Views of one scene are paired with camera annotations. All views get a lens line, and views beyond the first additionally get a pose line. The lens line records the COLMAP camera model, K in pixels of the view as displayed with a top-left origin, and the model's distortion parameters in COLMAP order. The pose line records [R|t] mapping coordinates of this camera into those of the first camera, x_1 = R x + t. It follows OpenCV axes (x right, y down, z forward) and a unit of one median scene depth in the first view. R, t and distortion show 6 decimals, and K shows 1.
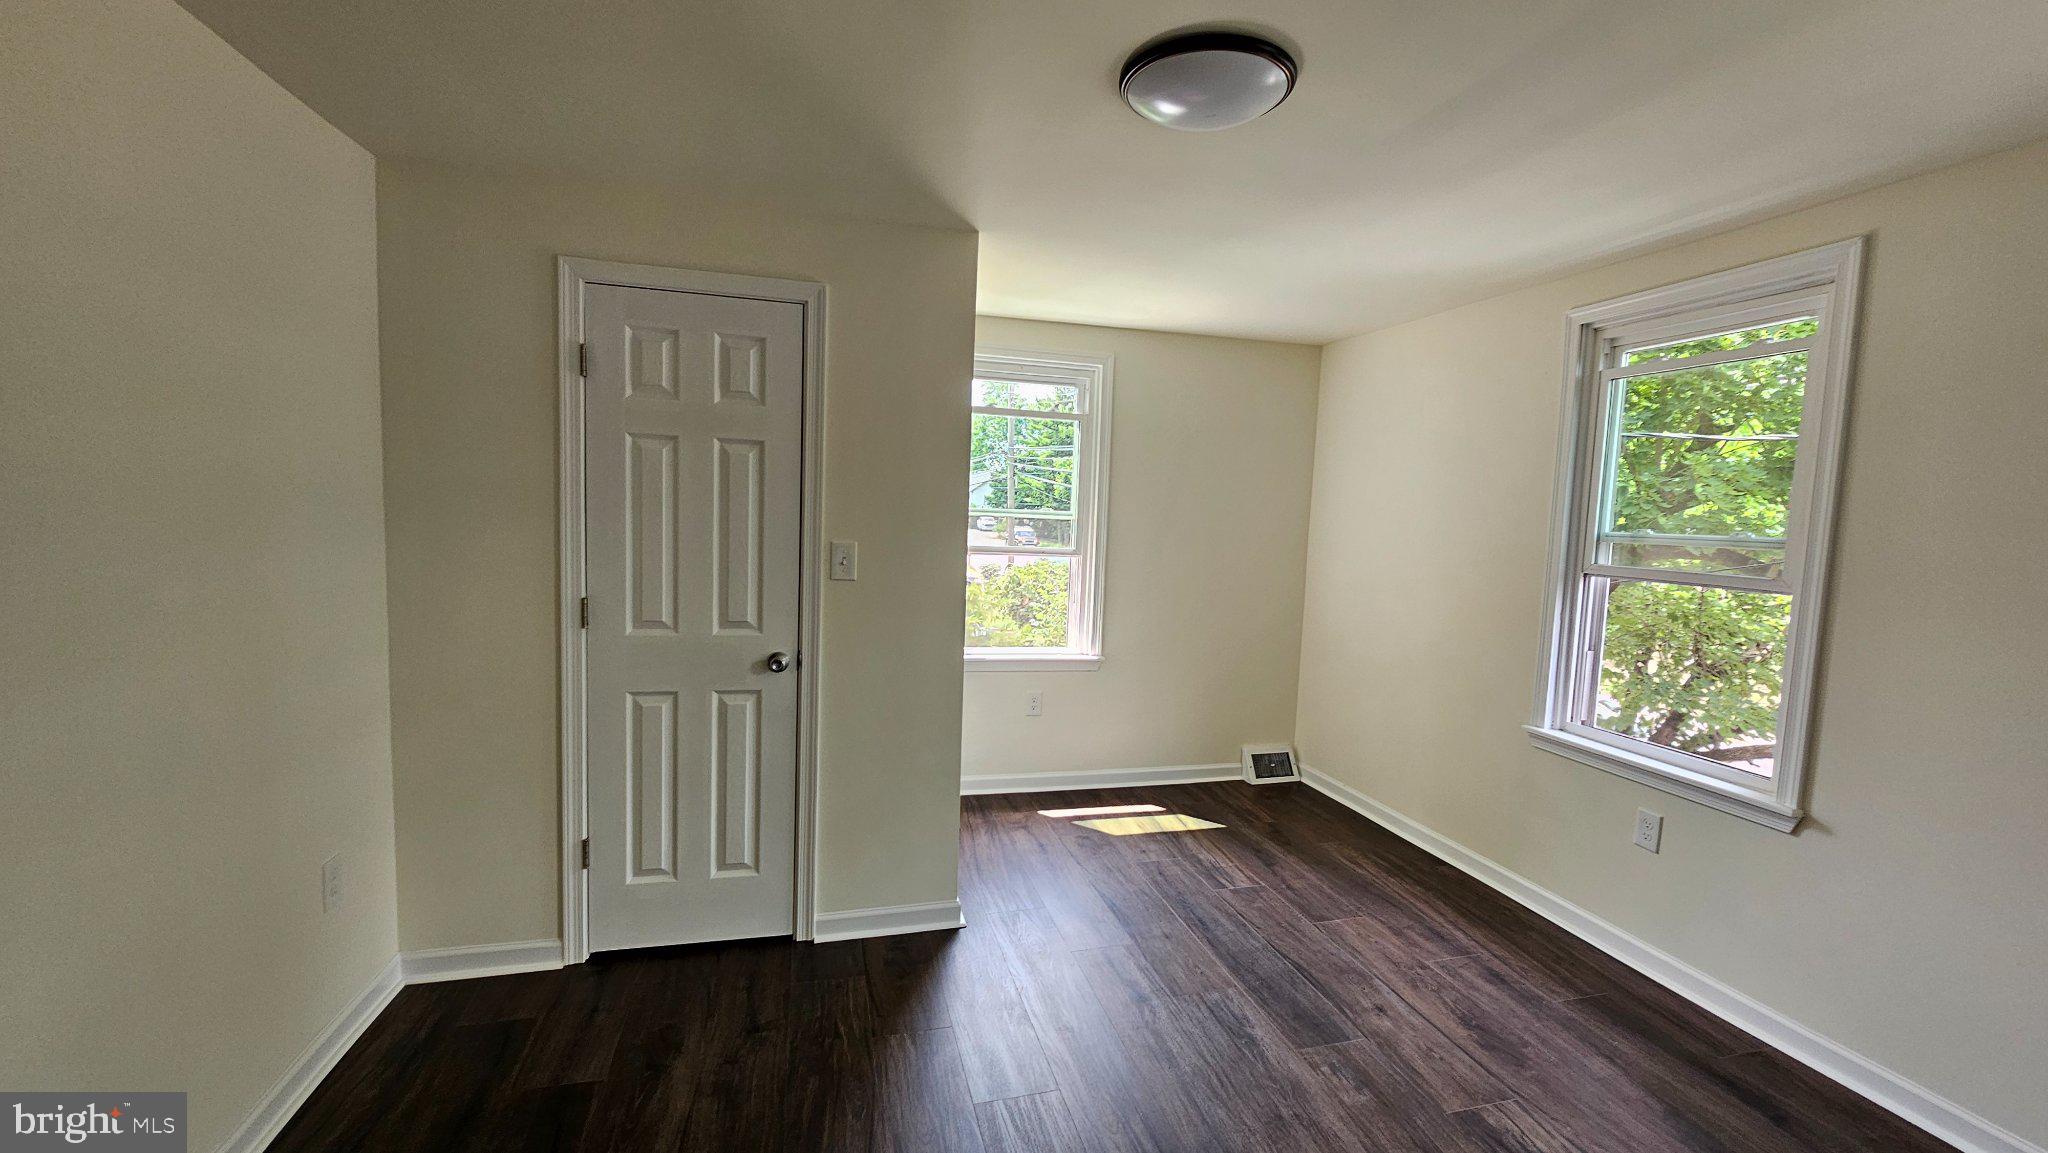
lens RADIAL K [[816.0, 0, 1030.8], [0, 816.0, 573.7], [0, 0, 1]] dist [-0.000530, -0.000003]
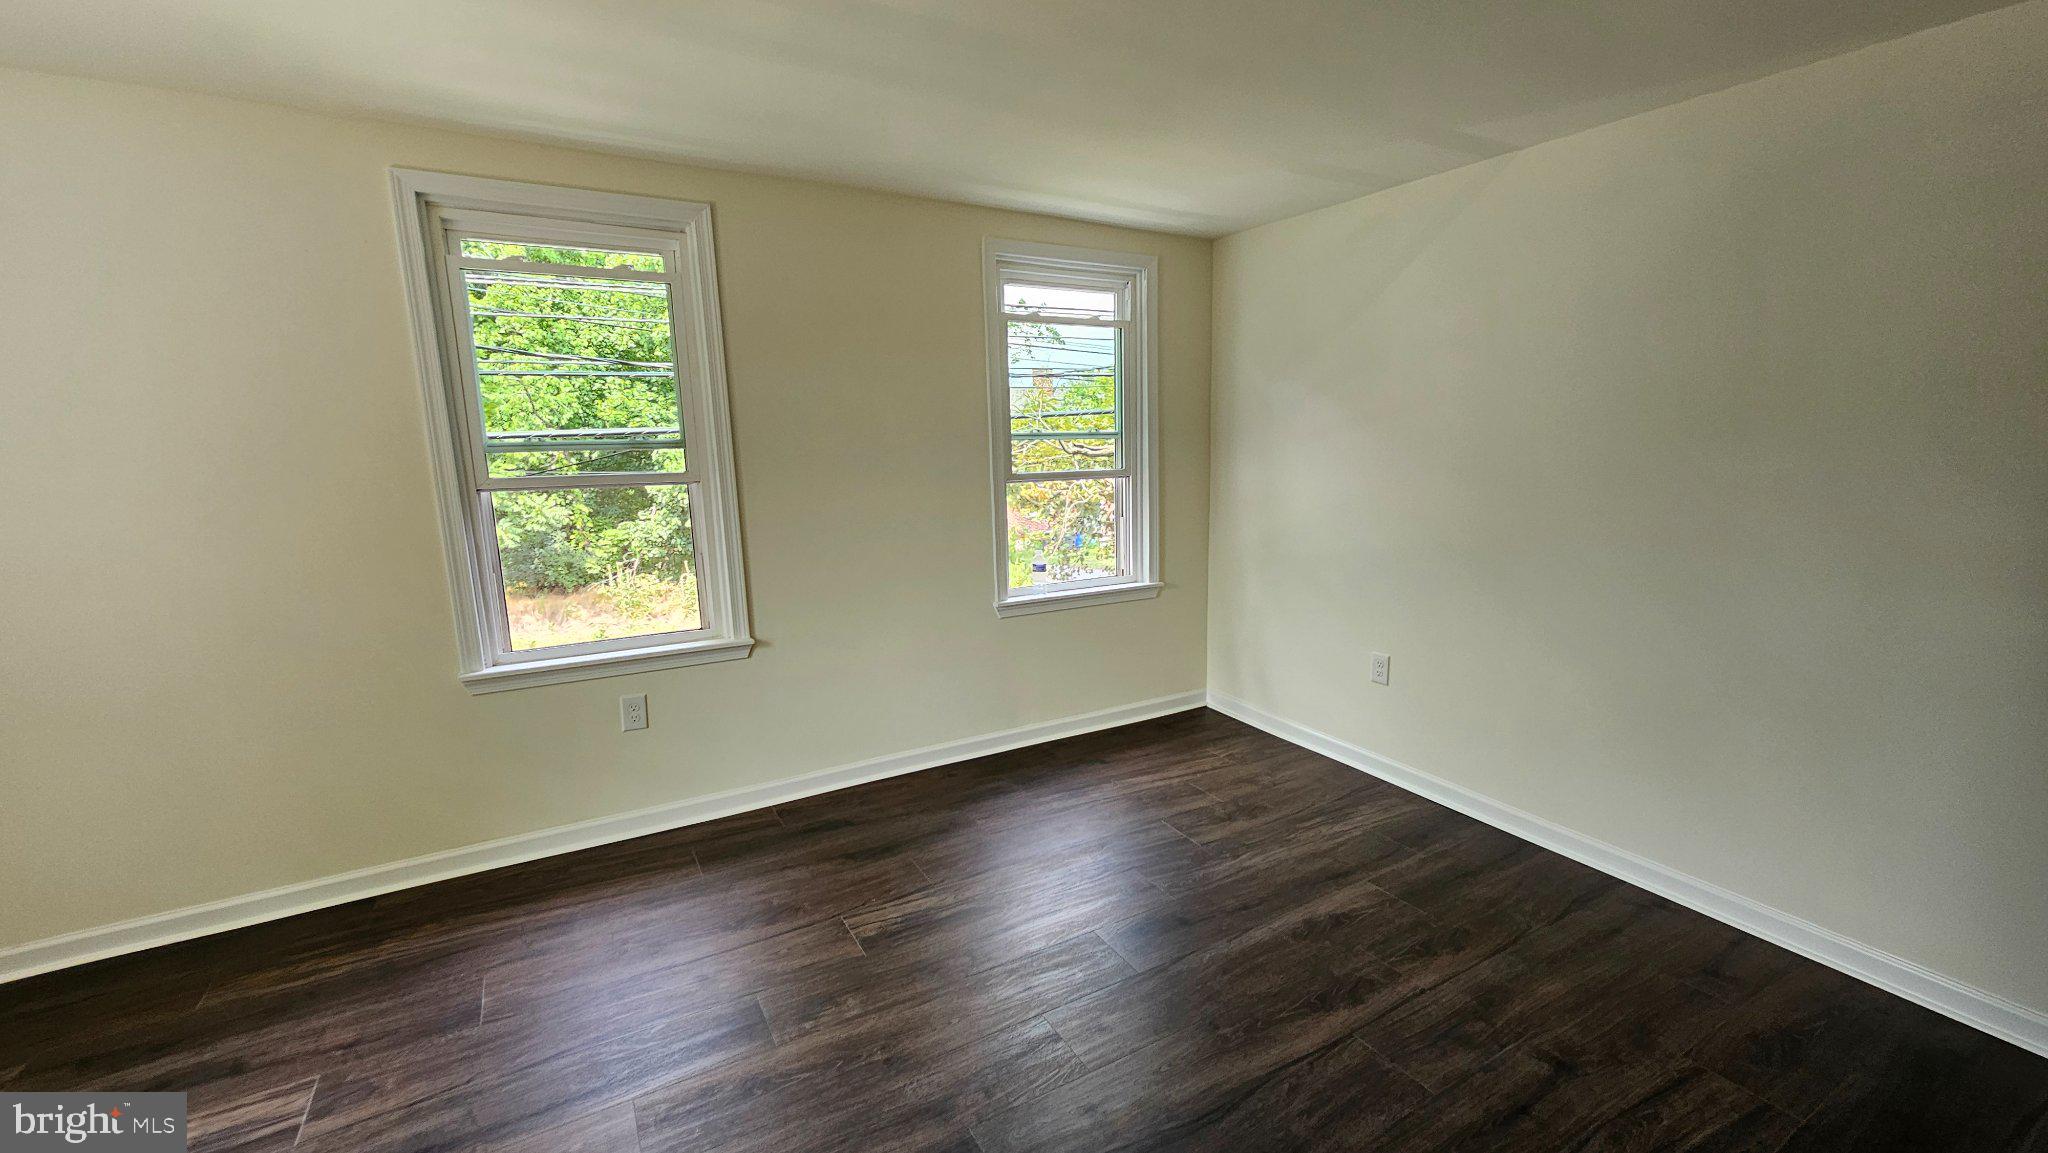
lens RADIAL K [[816.0, 0, 1030.8], [0, 816.0, 573.7], [0, 0, 1]] dist [-0.000530, -0.000003]
pose [[-0.244712, -0.186624, 0.951466, -0.344478], [0.082866, 0.973686, 0.212295, -0.050774], [-0.966048, 0.130796, -0.222808, 0.631870]]
